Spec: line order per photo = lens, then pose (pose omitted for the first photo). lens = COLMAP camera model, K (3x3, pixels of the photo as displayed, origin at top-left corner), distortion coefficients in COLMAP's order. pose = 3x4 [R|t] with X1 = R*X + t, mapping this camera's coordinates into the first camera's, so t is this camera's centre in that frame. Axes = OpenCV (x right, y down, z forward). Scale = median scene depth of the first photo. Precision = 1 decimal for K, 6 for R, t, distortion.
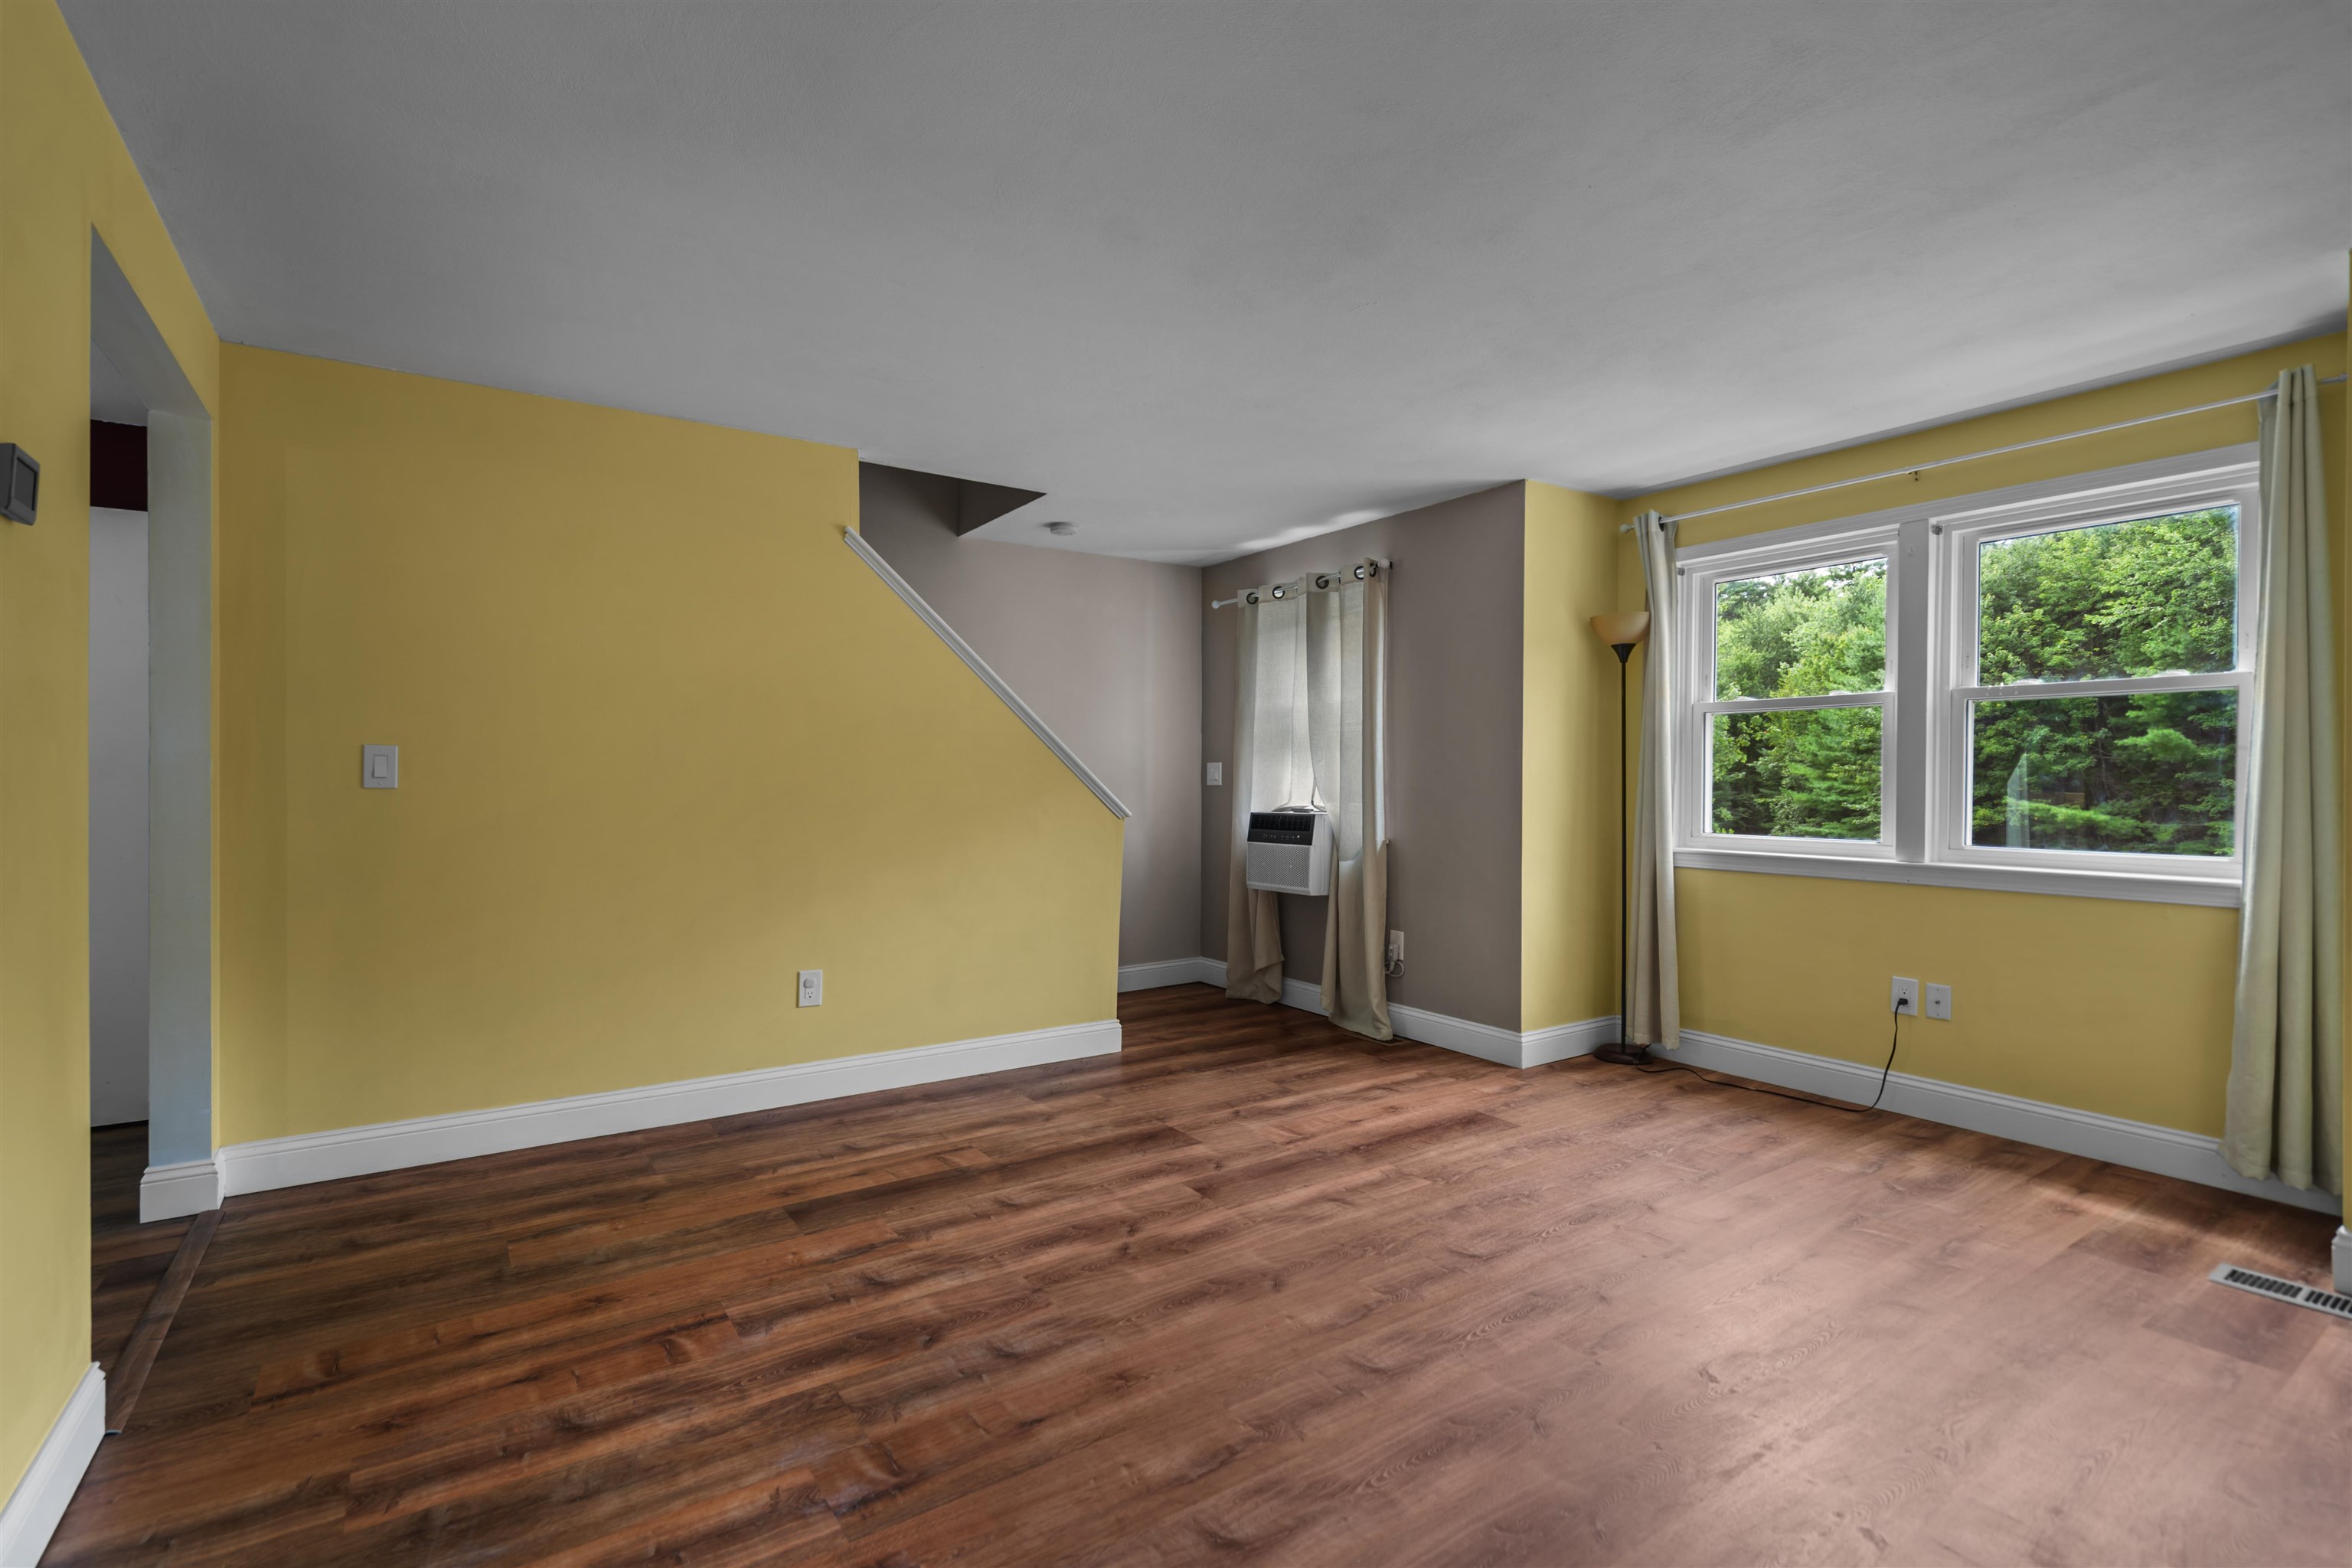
lens RADIAL K [[1081.9, 0, 1170.7], [0, 1081.9, 787.8], [0, 0, 1]] dist [-0.000763, 0.000500]
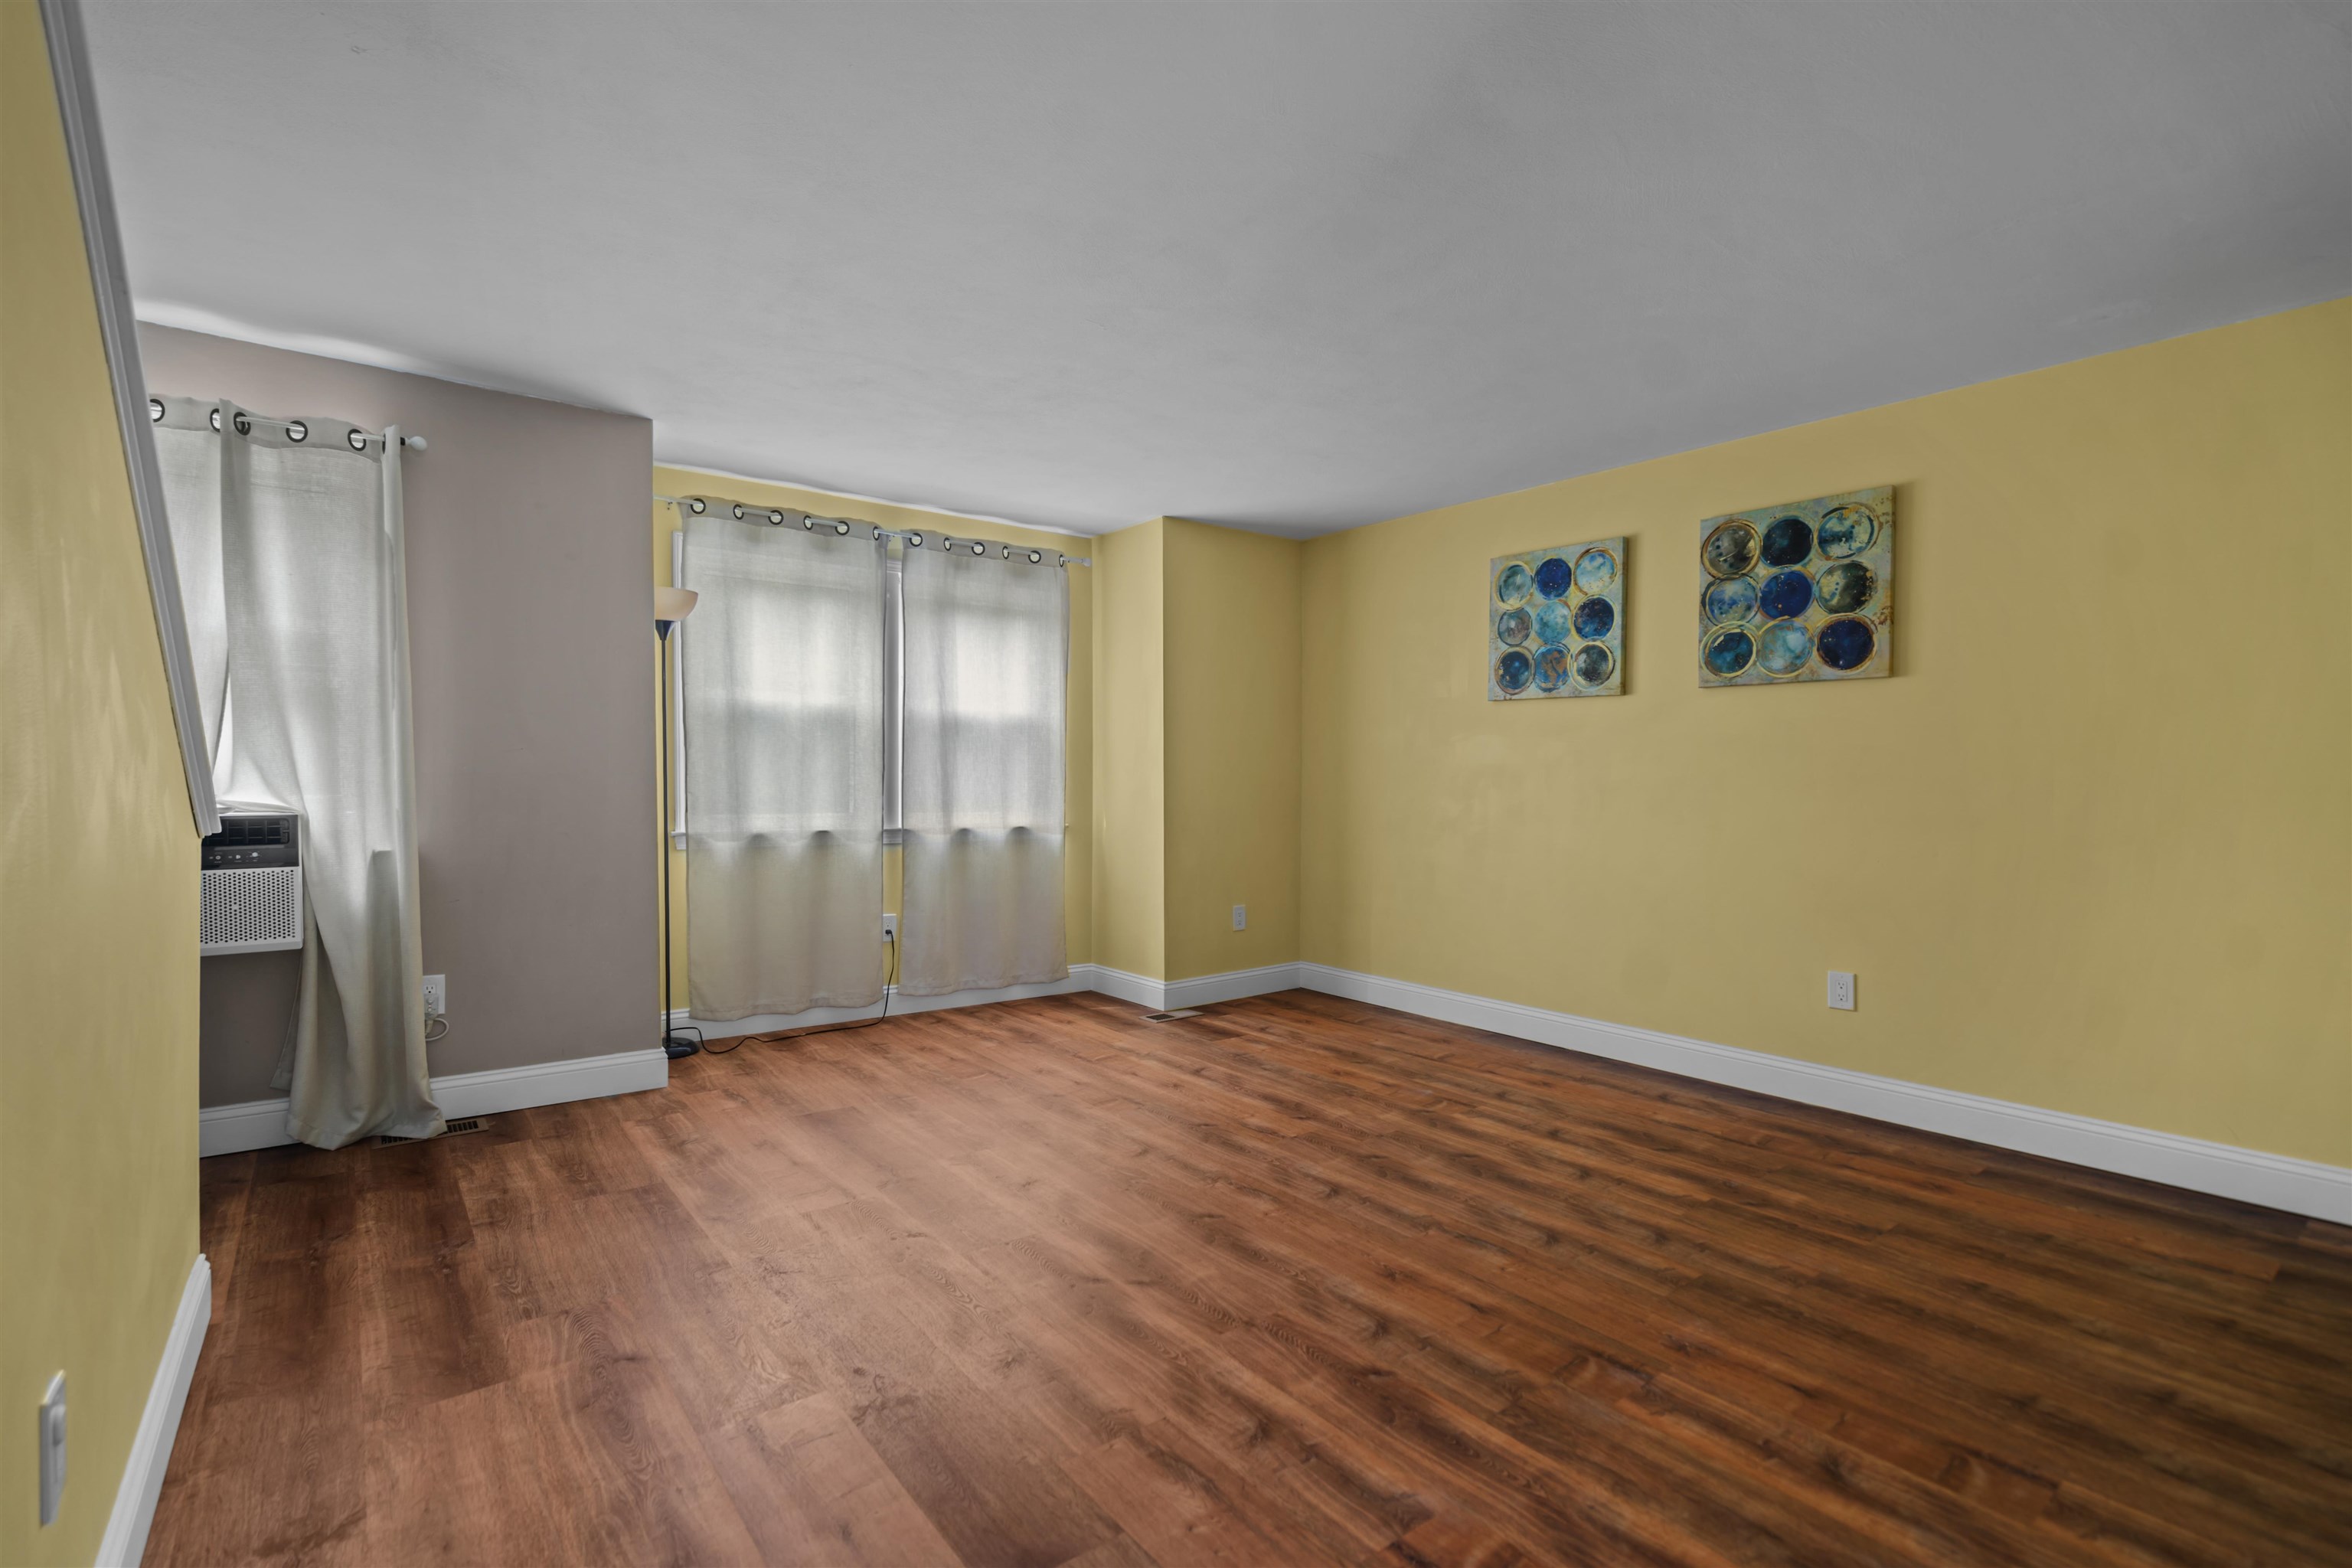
lens RADIAL K [[1081.9, 0, 1170.7], [0, 1081.9, 787.8], [0, 0, 1]] dist [-0.000763, 0.000500]
pose [[-0.060056, -0.017232, 0.998046, -0.764919], [-0.003371, 0.999849, 0.017060, -0.004006], [-0.998189, -0.002339, -0.060105, 0.836204]]
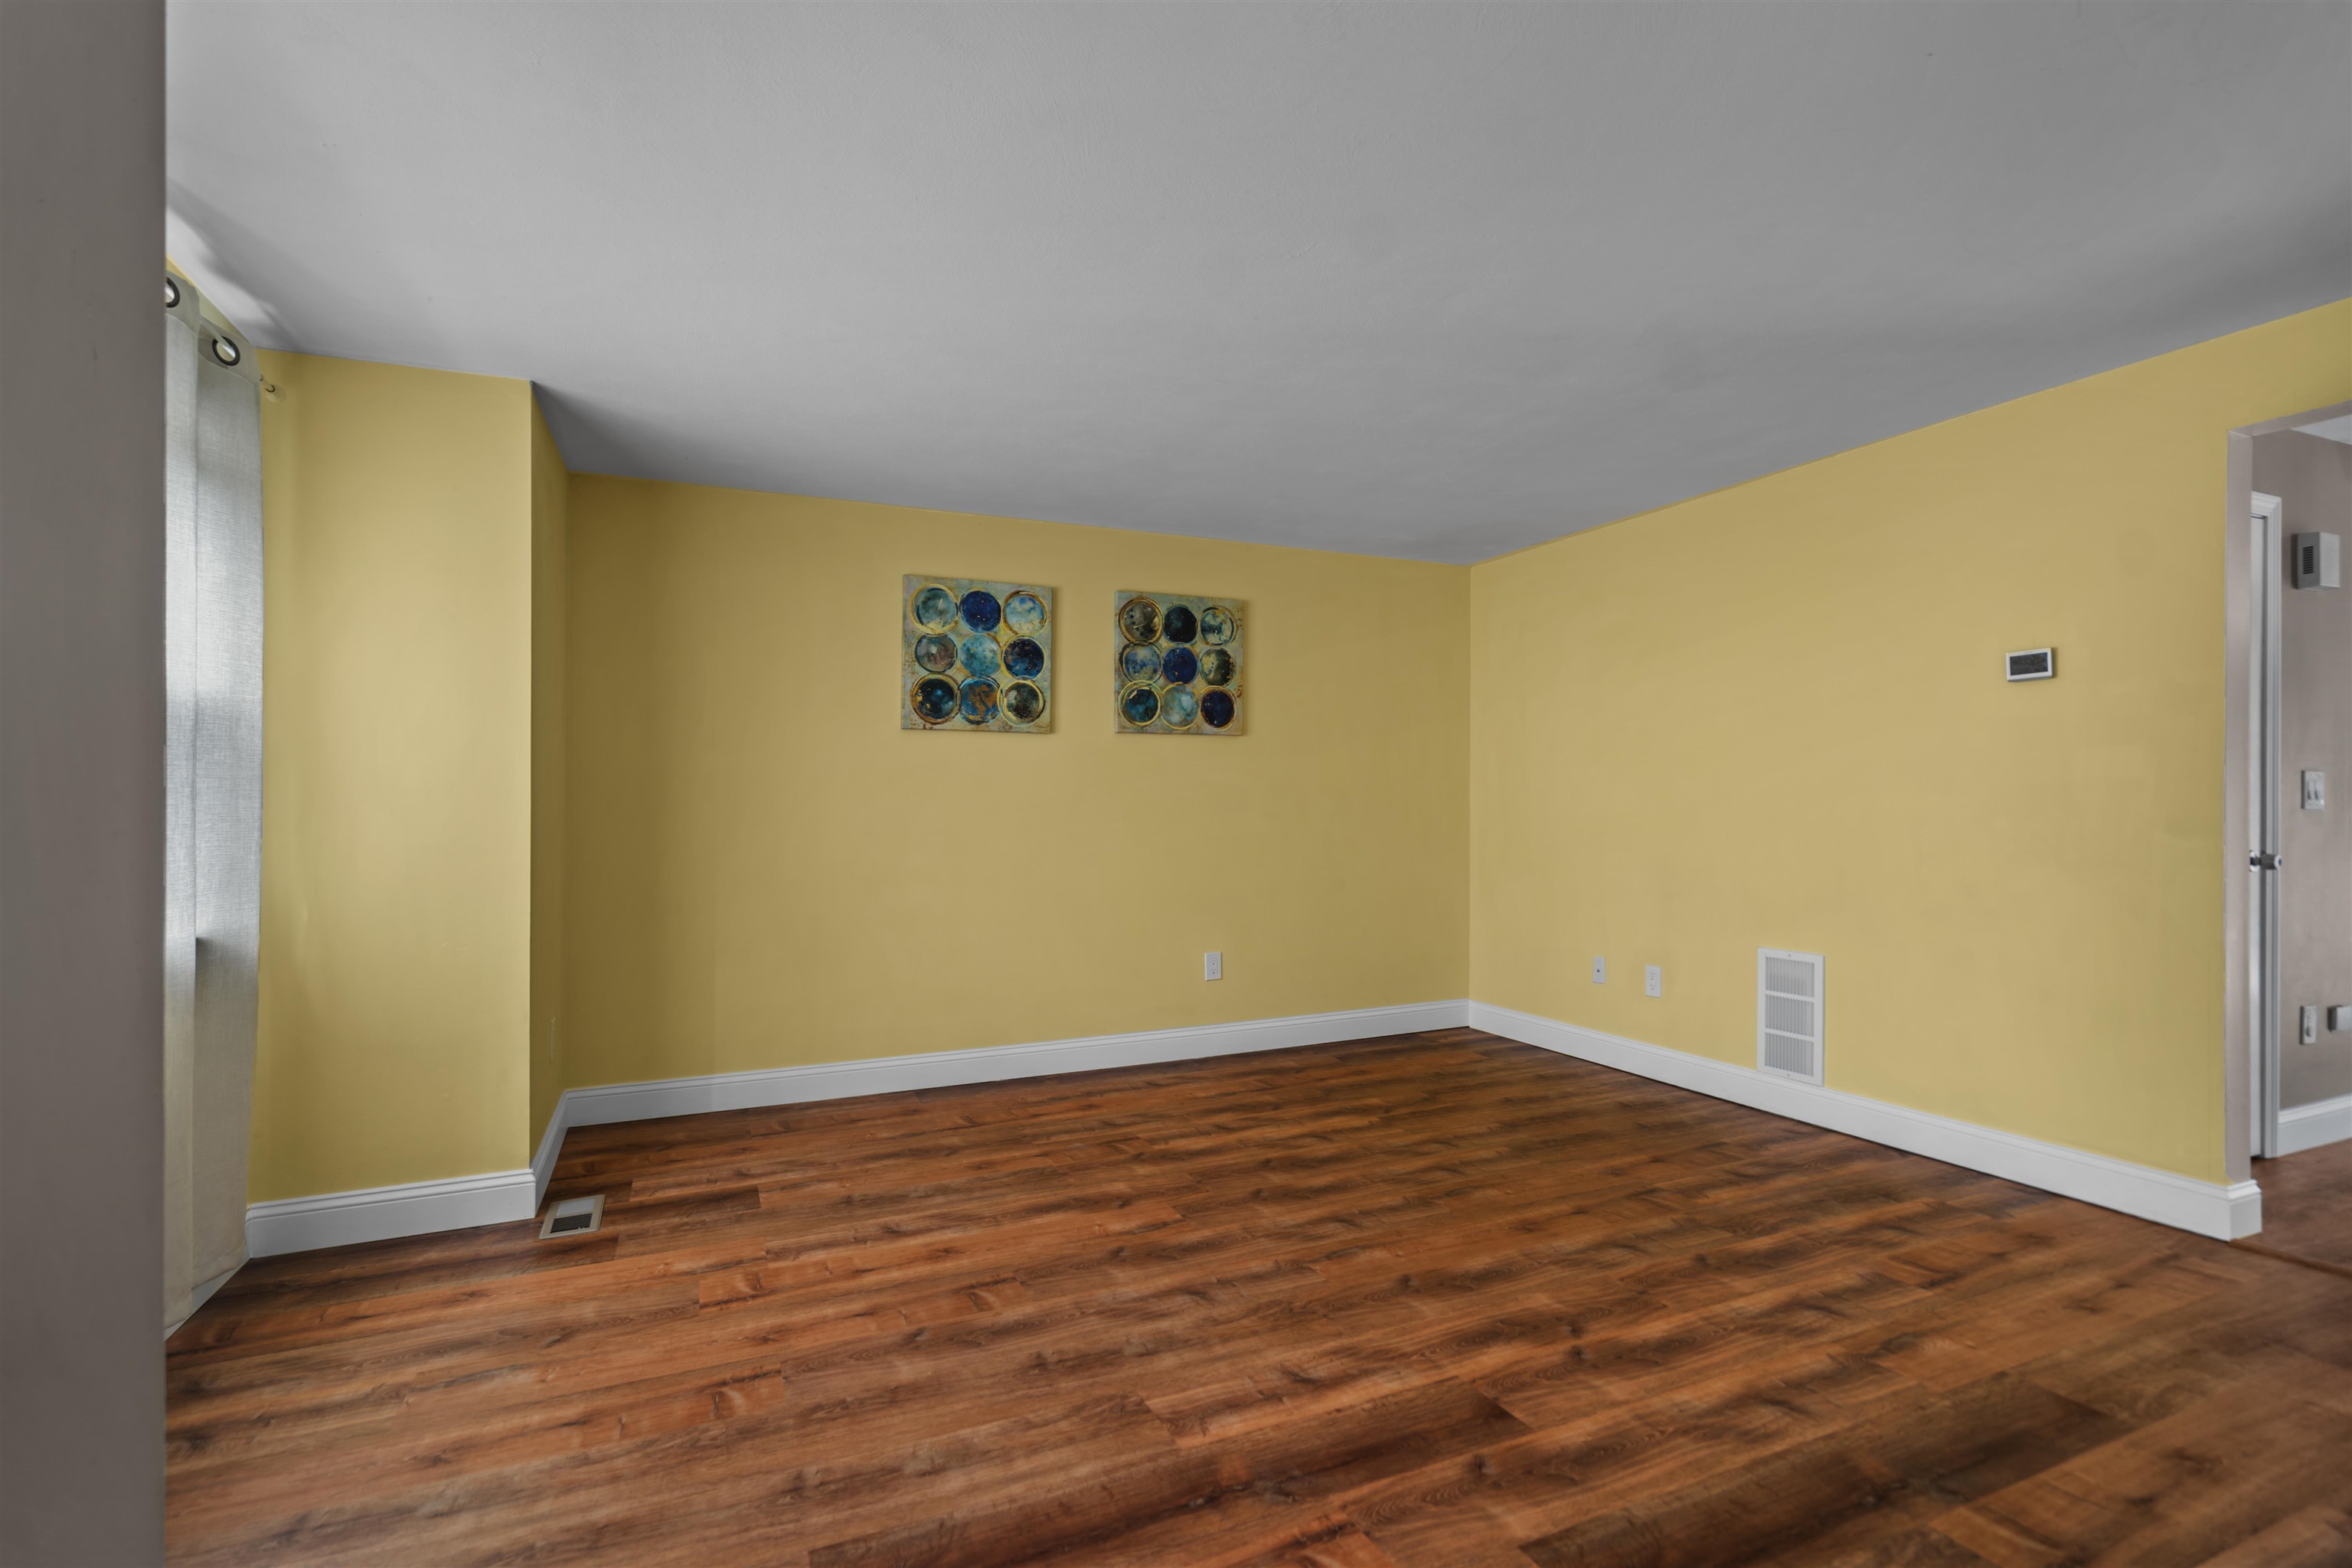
lens RADIAL K [[1066.4, 0, 1185.8], [0, 1066.4, 807.5], [0, 0, 1]] dist [-0.001005, 0.000461]
pose [[-0.984461, 0.003224, 0.175575, 0.094461], [0.004008, 0.999984, 0.004114, -0.004490], [-0.175559, 0.004754, -0.984457, 1.549166]]
